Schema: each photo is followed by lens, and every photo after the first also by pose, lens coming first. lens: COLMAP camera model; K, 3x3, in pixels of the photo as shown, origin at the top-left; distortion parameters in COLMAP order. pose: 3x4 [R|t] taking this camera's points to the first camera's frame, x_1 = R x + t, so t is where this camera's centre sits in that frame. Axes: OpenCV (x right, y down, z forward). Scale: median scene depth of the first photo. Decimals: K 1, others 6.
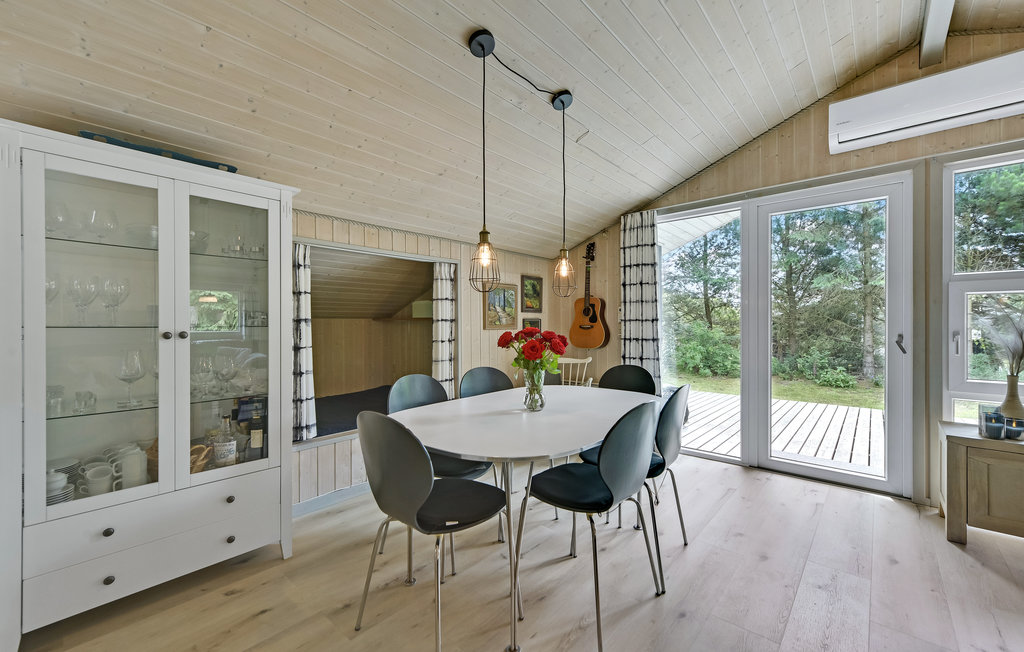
lens RADIAL K [[419.0, 0, 539.2], [0, 419.0, 323.5], [0, 0, 1]] dist [0.011470, 0.000008]
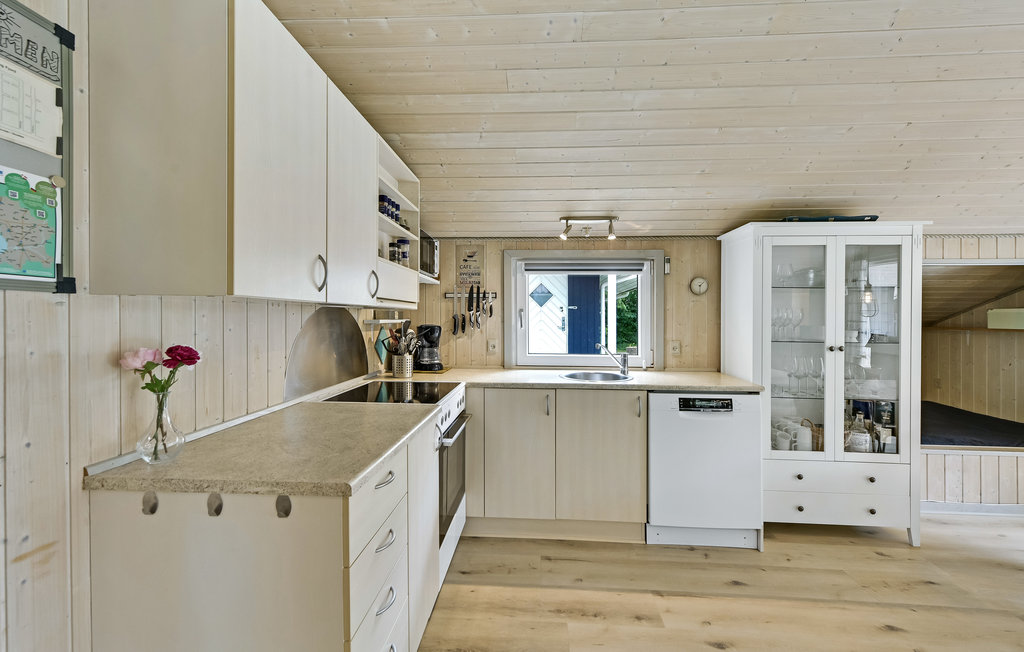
lens RADIAL K [[419.0, 0, 539.2], [0, 419.0, 323.5], [0, 0, 1]] dist [0.011470, 0.000008]
pose [[0.578772, 0.007143, -0.815458, -0.300001], [-0.005518, 0.999973, 0.004843, -0.055921], [0.815471, 0.001697, 0.578796, -0.585555]]
